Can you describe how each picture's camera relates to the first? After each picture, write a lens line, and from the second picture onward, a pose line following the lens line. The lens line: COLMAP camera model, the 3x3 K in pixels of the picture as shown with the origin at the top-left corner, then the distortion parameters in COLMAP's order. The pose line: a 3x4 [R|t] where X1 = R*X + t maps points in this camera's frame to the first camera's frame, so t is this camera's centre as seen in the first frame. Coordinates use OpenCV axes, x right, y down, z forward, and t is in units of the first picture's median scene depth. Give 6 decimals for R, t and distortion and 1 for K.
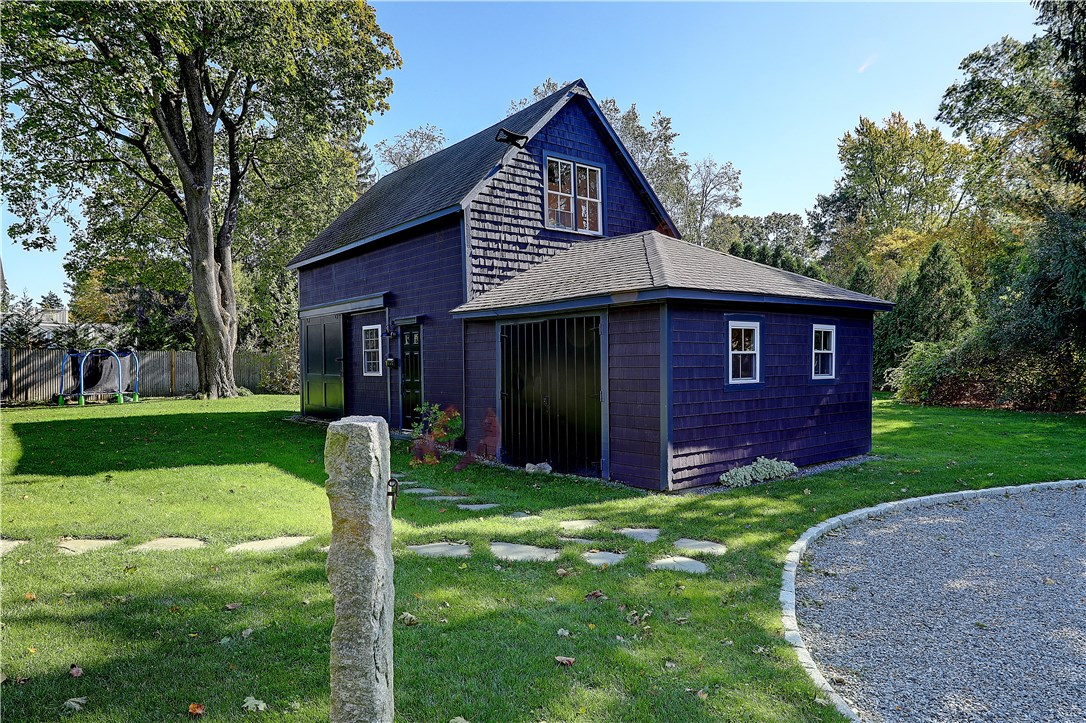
lens RADIAL K [[728.1, 0, 550.4], [0, 728.1, 362.9], [0, 0, 1]] dist [0.004889, 0.001265]
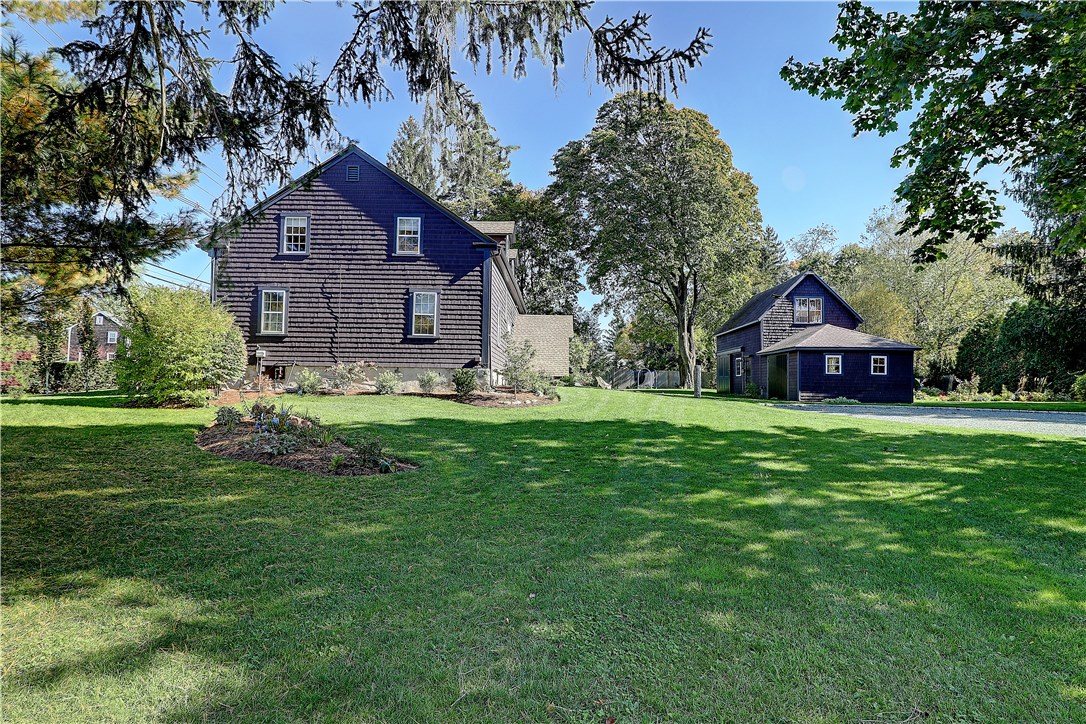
lens RADIAL K [[552.4, 0, 547.1], [0, 552.4, 361.7], [0, 0, 1]] dist [-0.005908, -0.000220]
pose [[0.777562, -0.007464, -0.628761, 0.605874], [-0.022995, 0.998923, -0.040295, 0.076201], [0.628385, 0.045790, 0.776554, -1.305531]]
